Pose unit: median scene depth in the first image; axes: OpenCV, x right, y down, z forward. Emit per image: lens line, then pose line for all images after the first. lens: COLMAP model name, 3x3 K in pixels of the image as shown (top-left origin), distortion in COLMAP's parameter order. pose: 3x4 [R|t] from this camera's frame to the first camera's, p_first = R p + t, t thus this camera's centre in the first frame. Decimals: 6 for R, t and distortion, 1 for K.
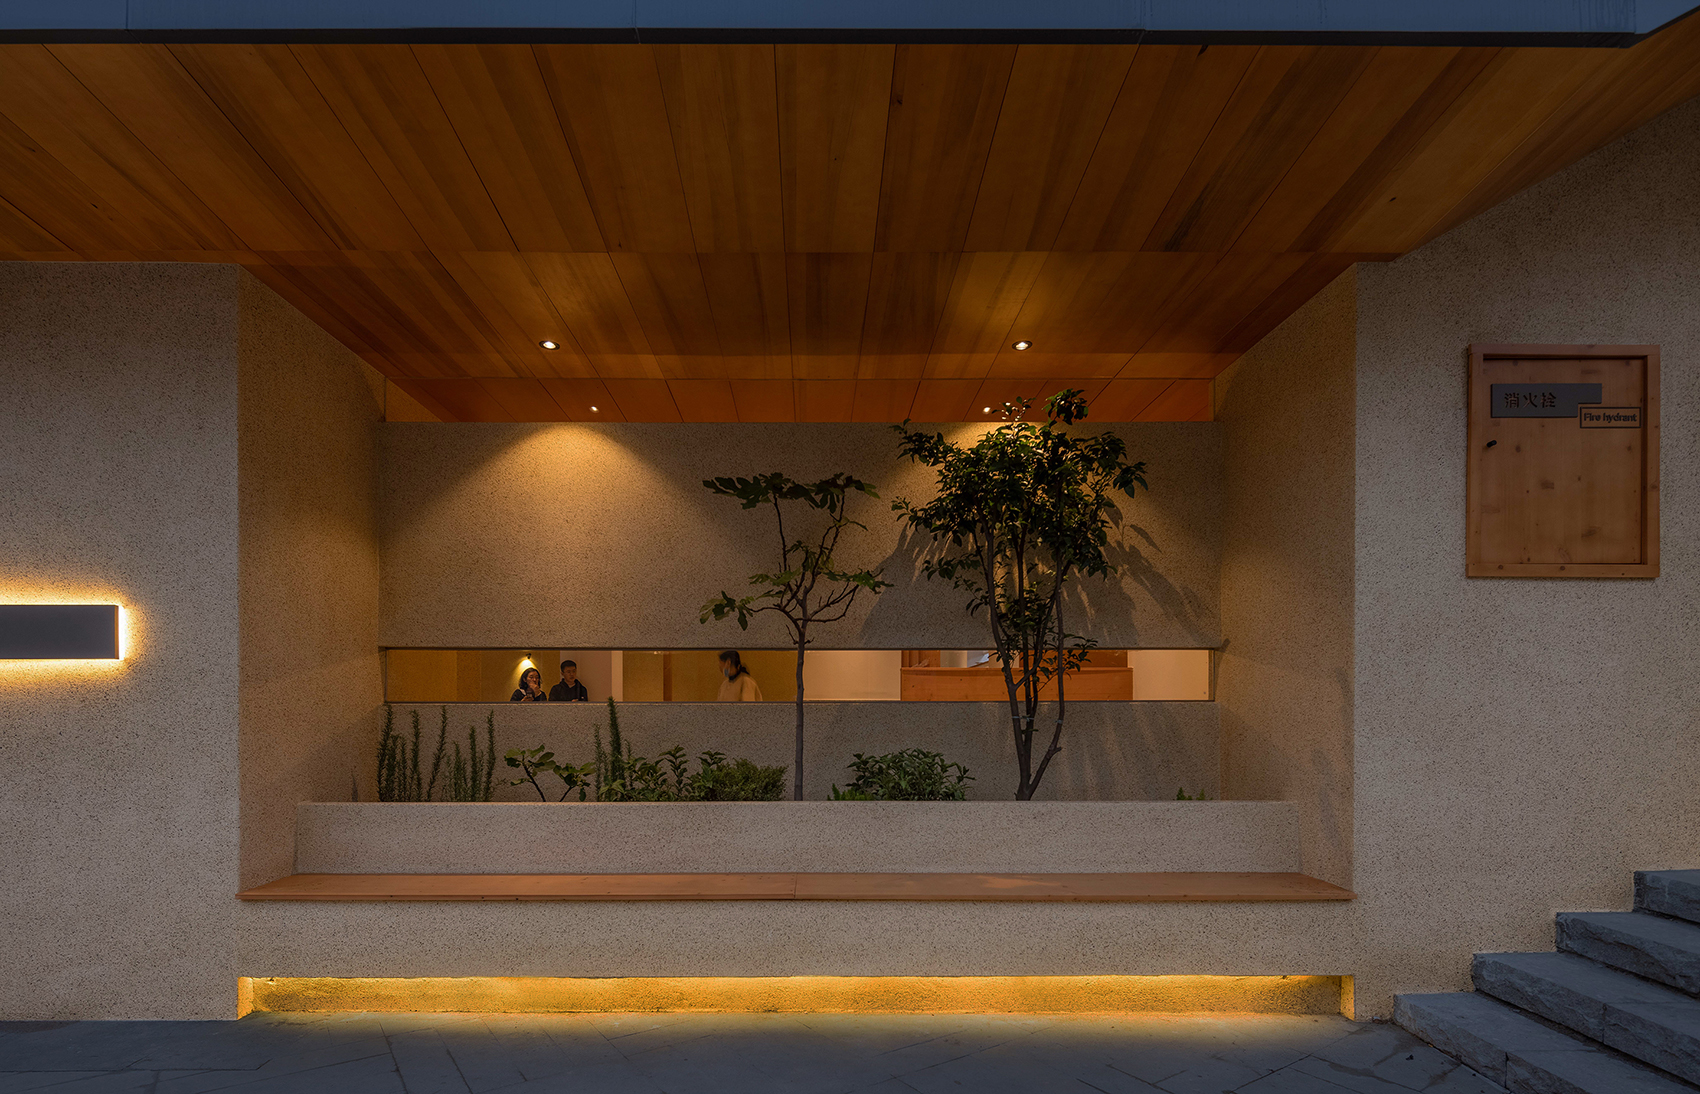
lens RADIAL K [[834.7, 0, 819.4], [0, 834.7, 714.9], [0, 0, 1]] dist [0.000381, -0.001162]
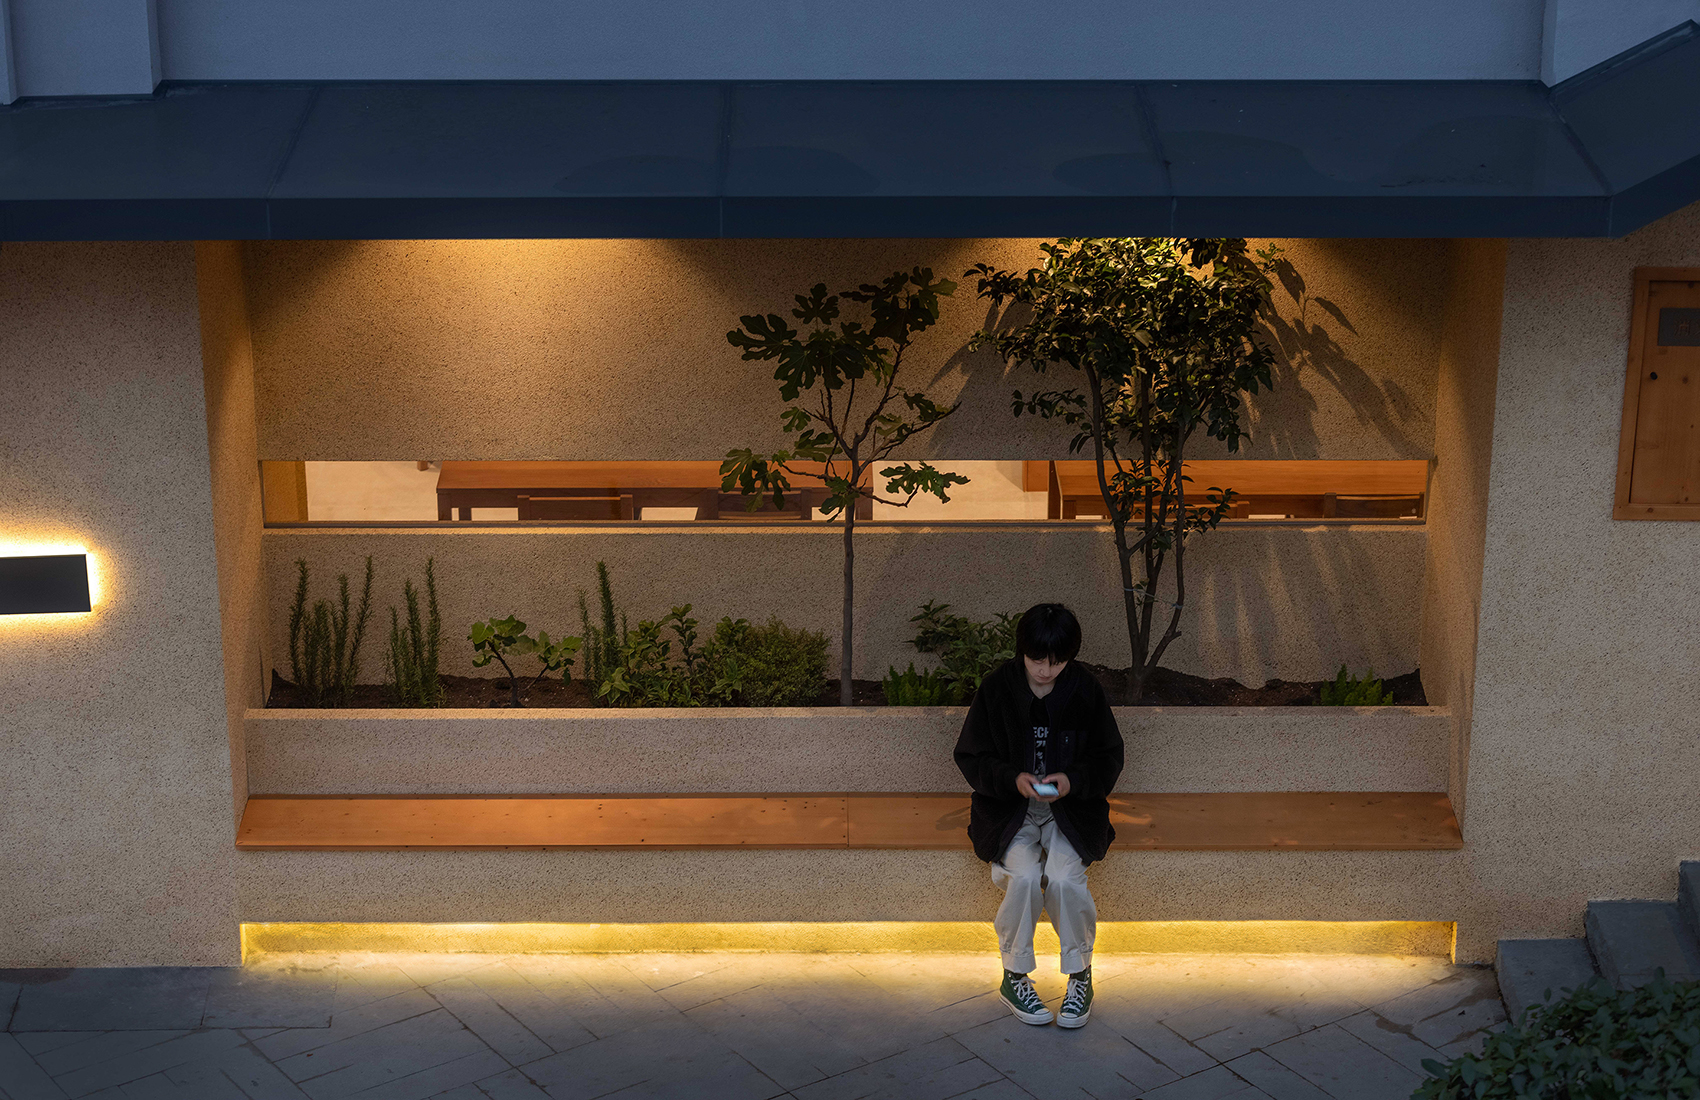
lens RADIAL K [[3830.2, 0, 850.0], [0, 3830.2, 550.0], [0, 0, 1]] dist [-0.011050, 0.205268]
pose [[0.999970, -0.000154, 0.007736, -0.057705], [-0.002775, 0.926184, 0.377063, -1.594556], [-0.007223, -0.377073, 0.926155, -2.645637]]
